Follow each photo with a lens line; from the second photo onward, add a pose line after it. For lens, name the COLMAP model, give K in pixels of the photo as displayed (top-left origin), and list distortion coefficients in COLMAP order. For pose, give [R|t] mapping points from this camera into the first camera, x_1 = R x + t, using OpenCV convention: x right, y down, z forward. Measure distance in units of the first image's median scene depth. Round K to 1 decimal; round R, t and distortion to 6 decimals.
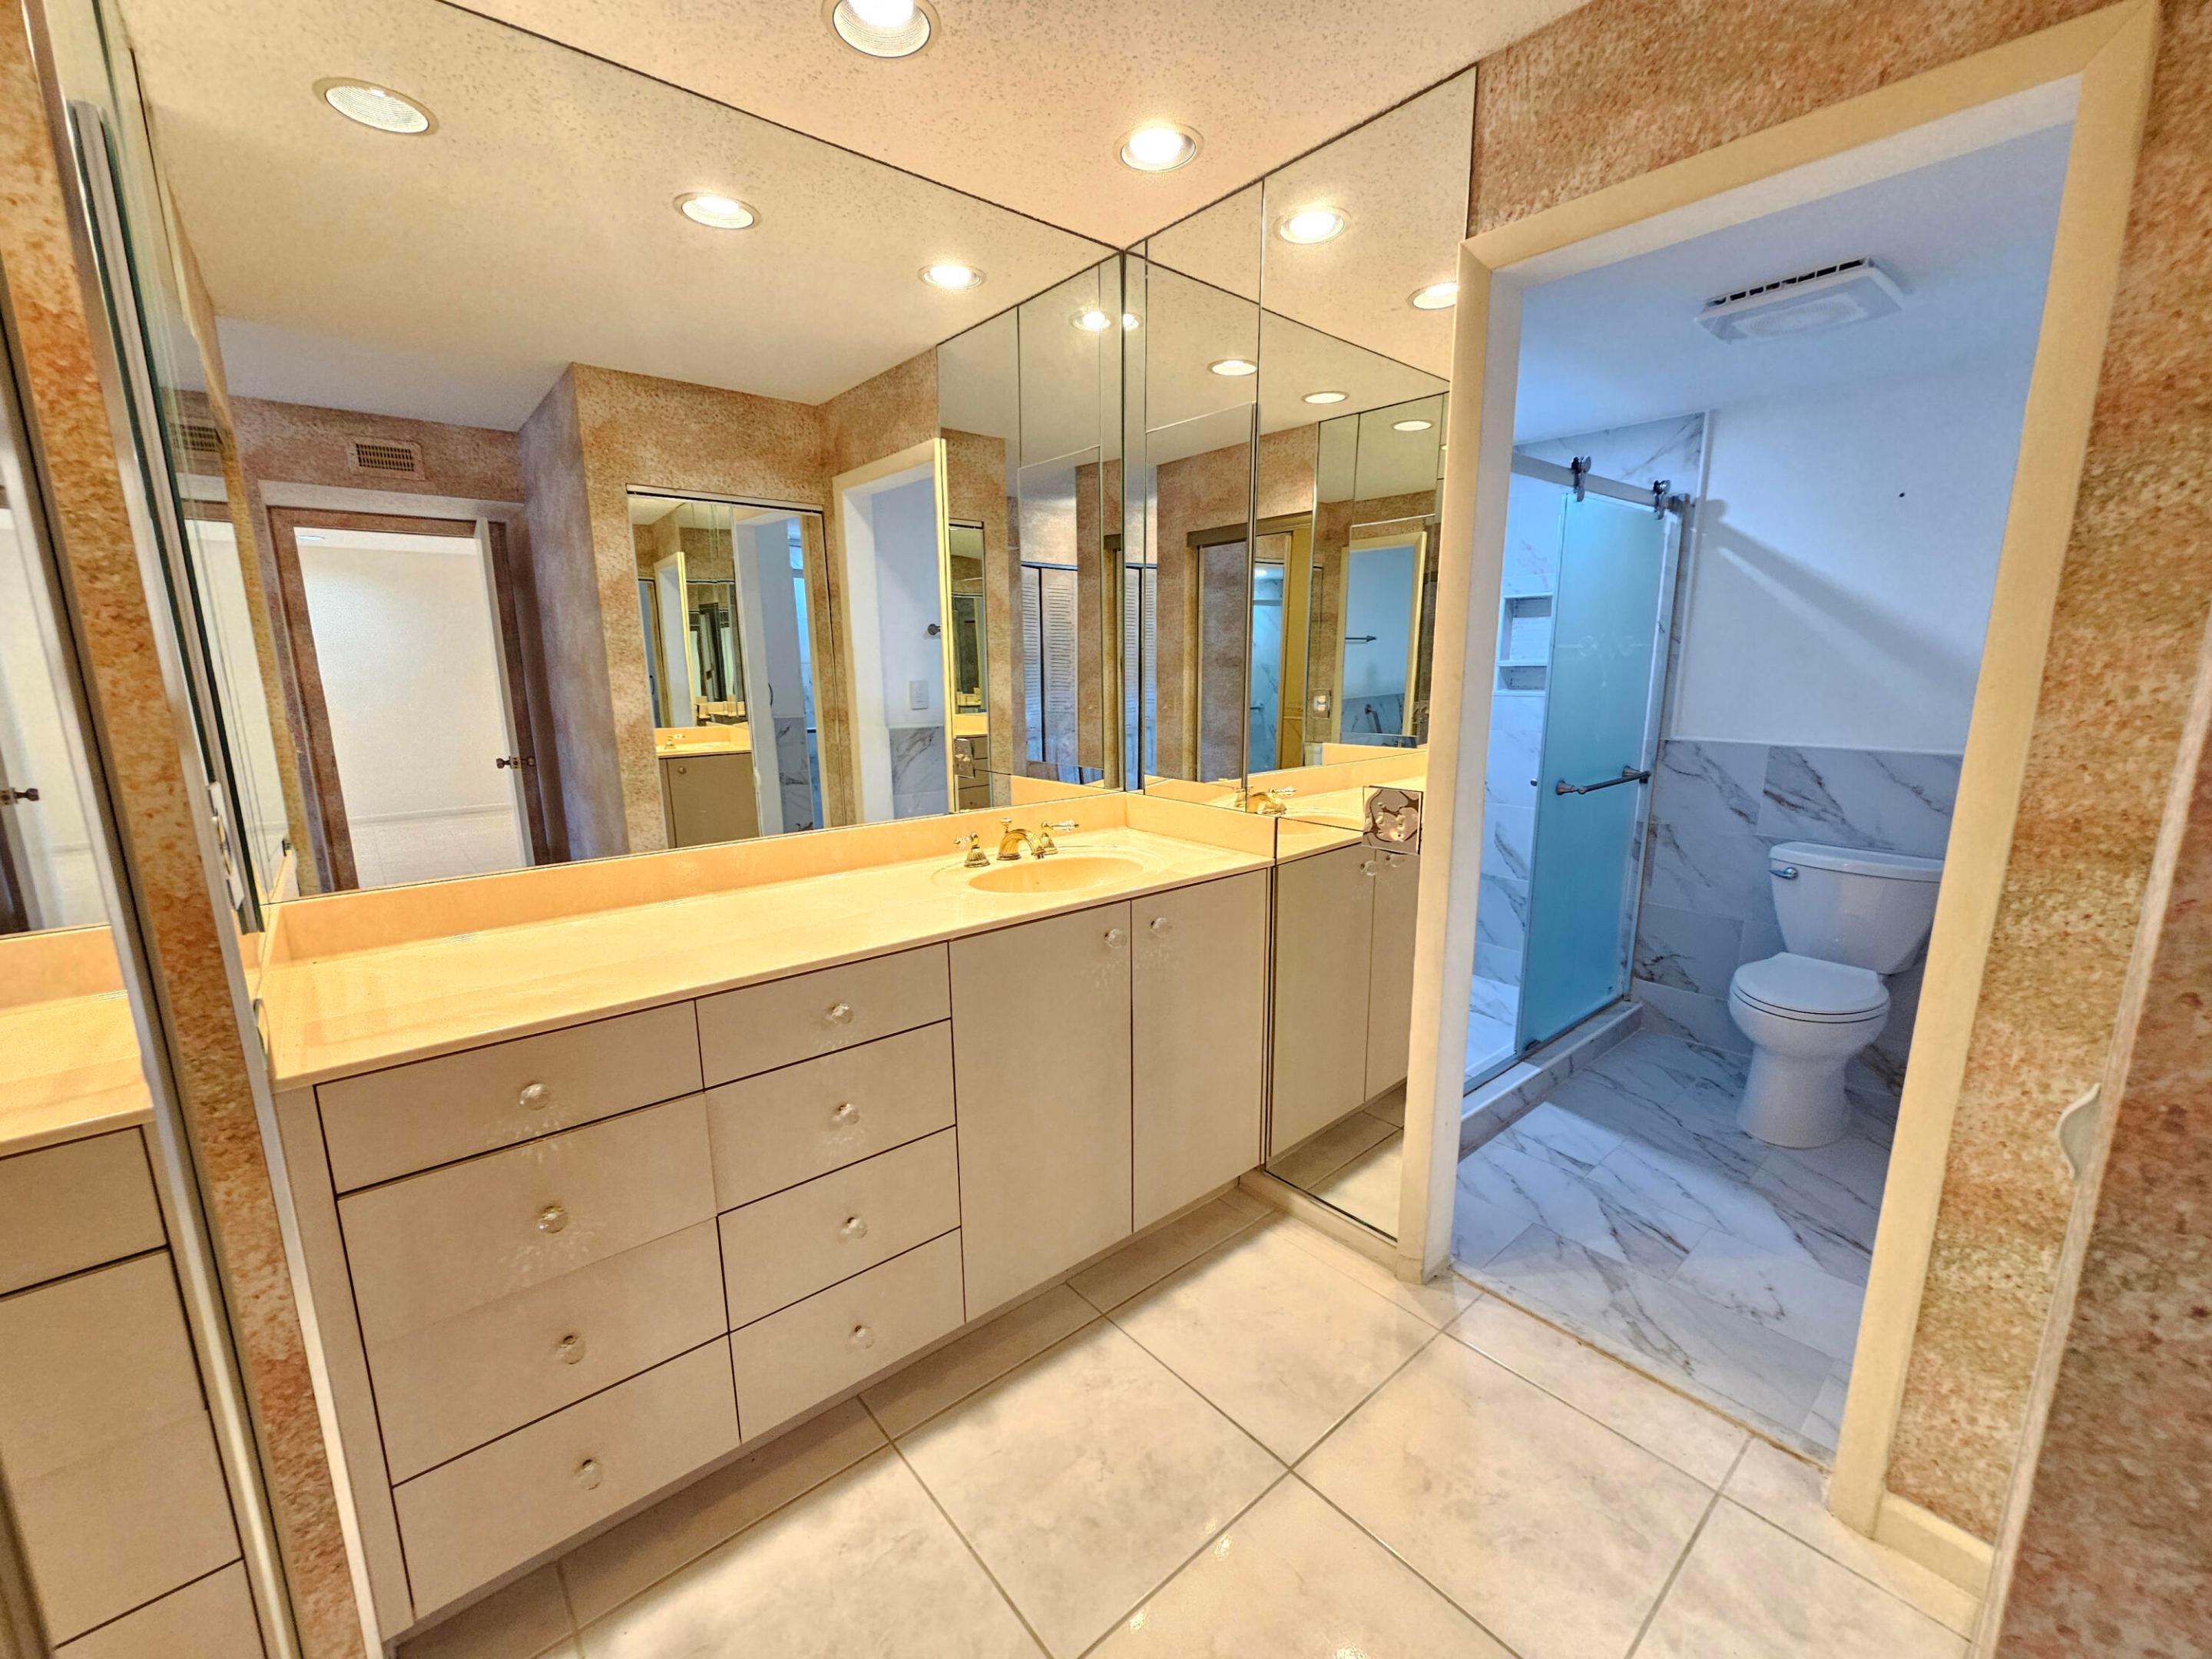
lens RADIAL K [[892.1, 0, 1105.9], [0, 892.1, 841.8], [0, 0, 1]] dist [-0.008238, -0.001064]
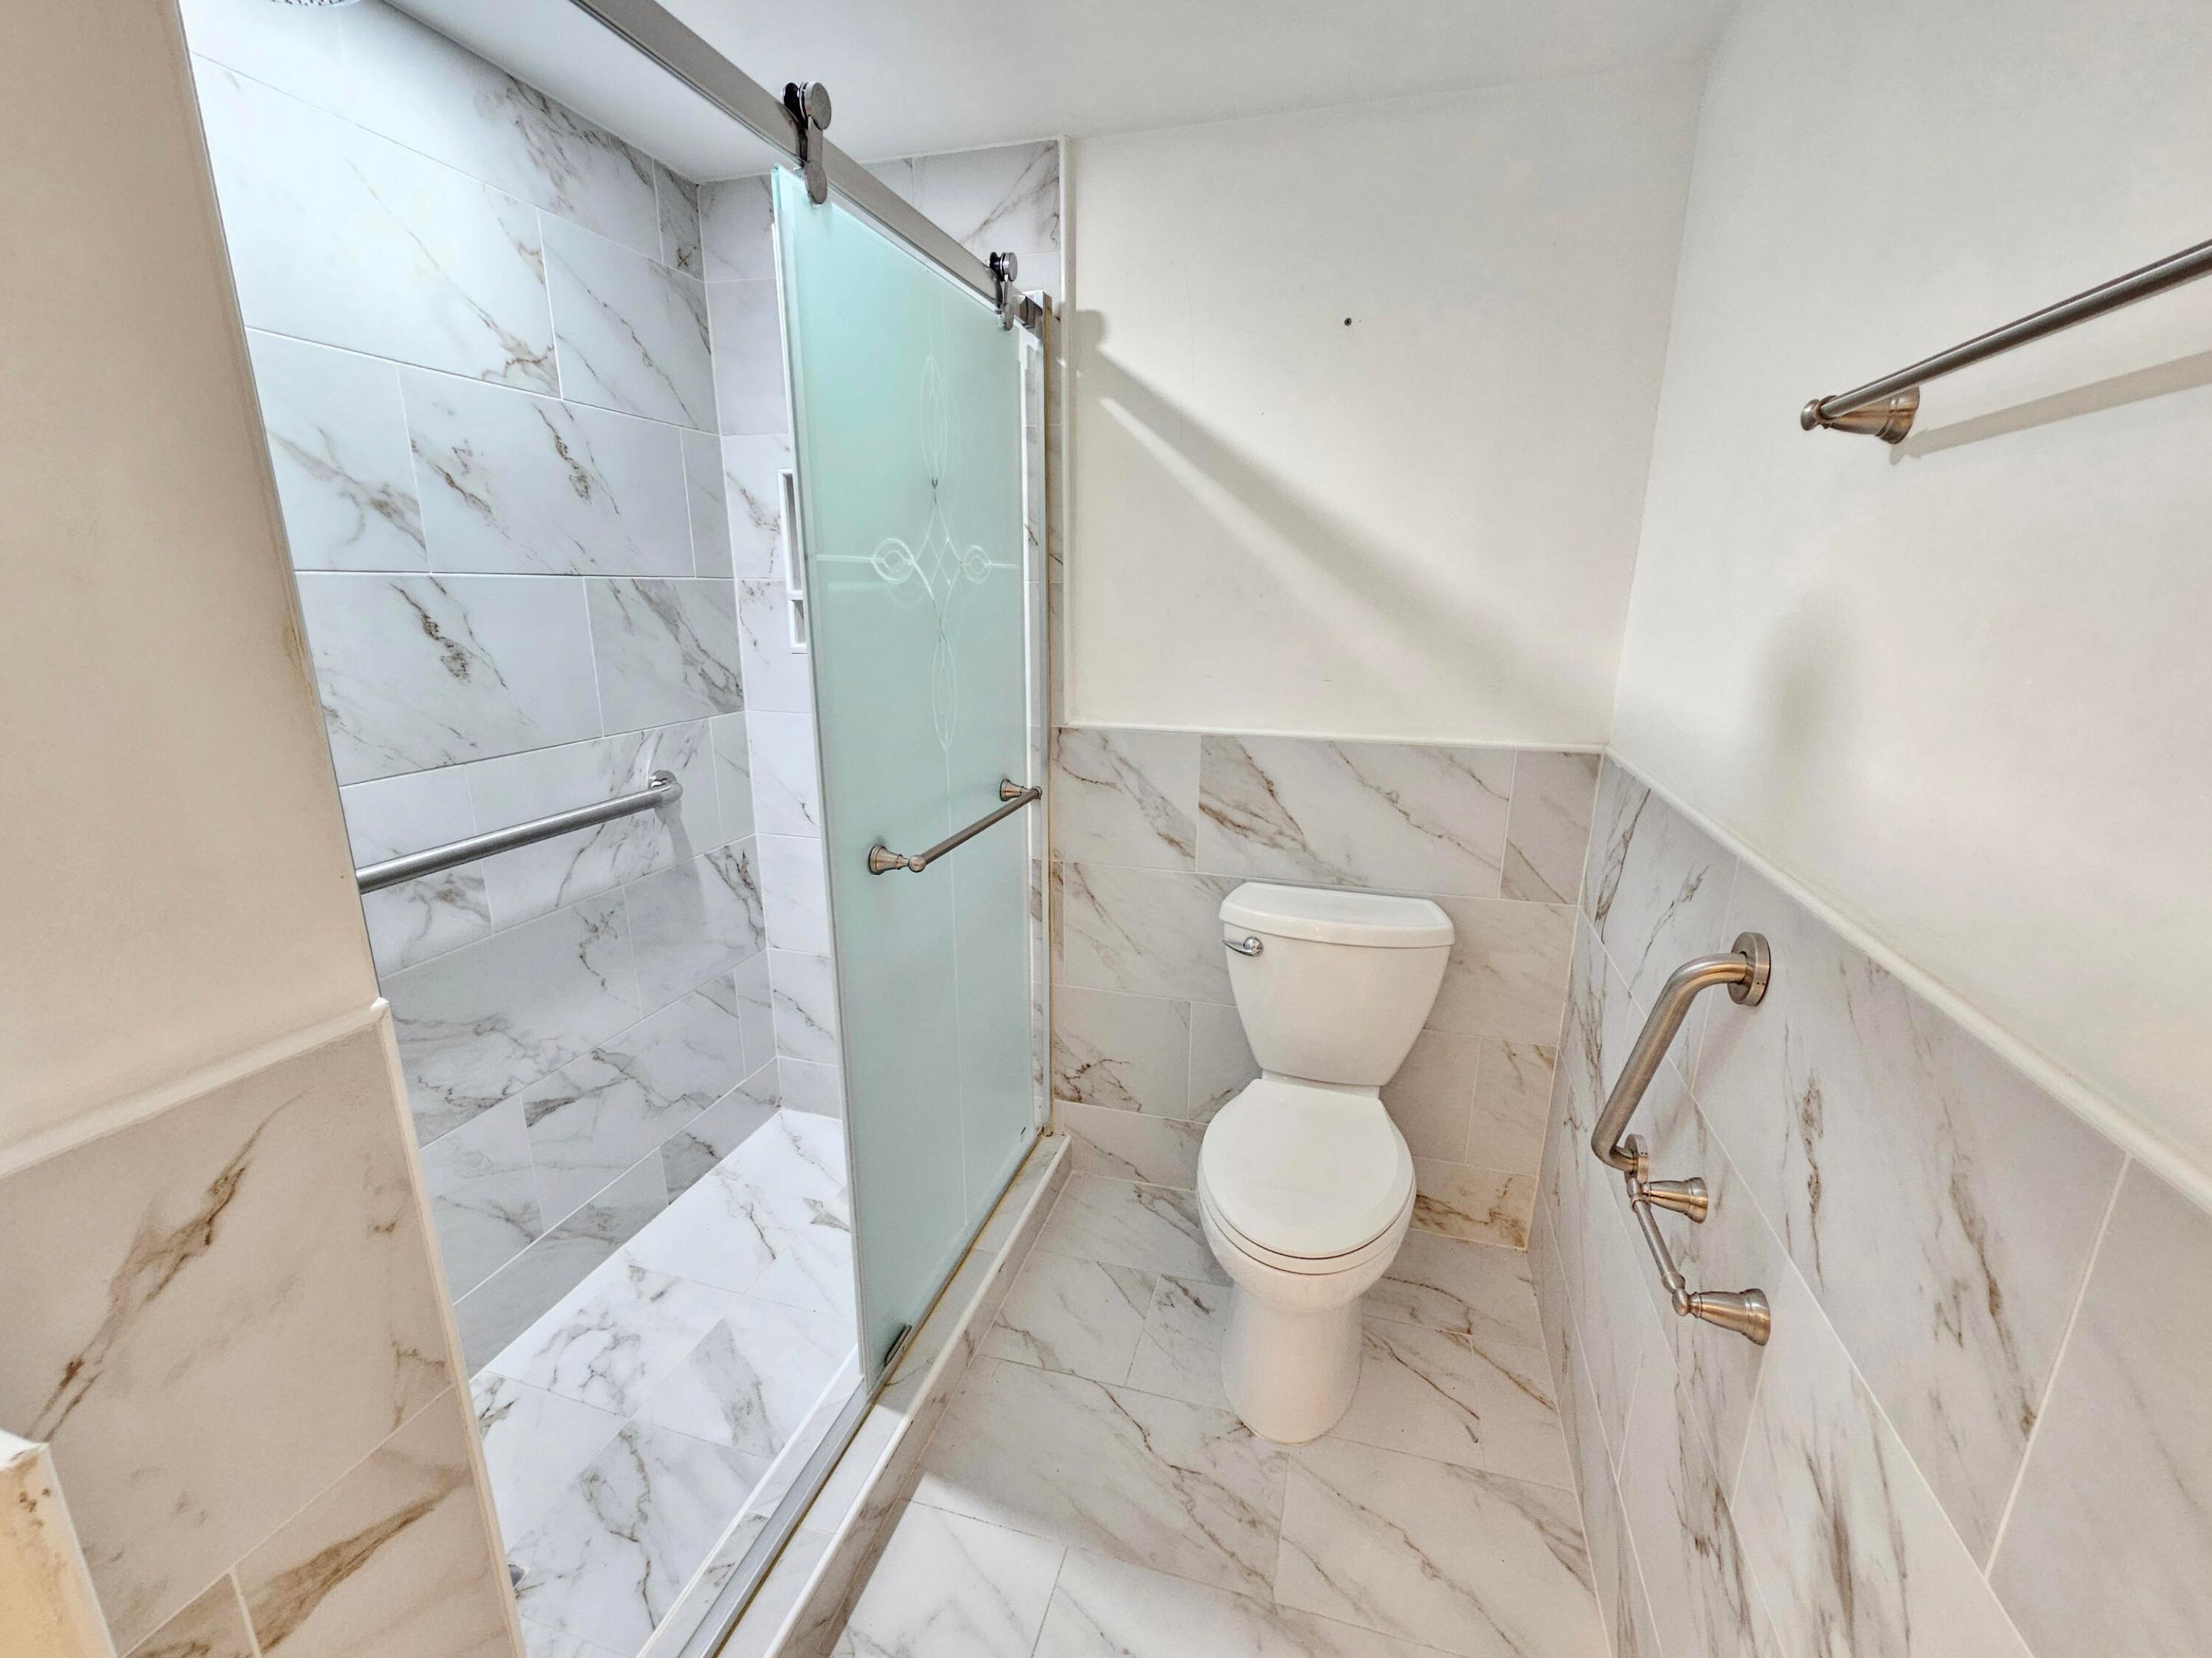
lens RADIAL K [[892.0, 0, 1109.9], [0, 892.0, 824.0], [0, 0, 1]] dist [-0.008238, -0.001064]
pose [[0.823655, -0.126462, 0.552811, 0.335413], [0.097586, 0.991884, 0.081507, -0.101372], [-0.558632, -0.013187, 0.829311, 0.507817]]
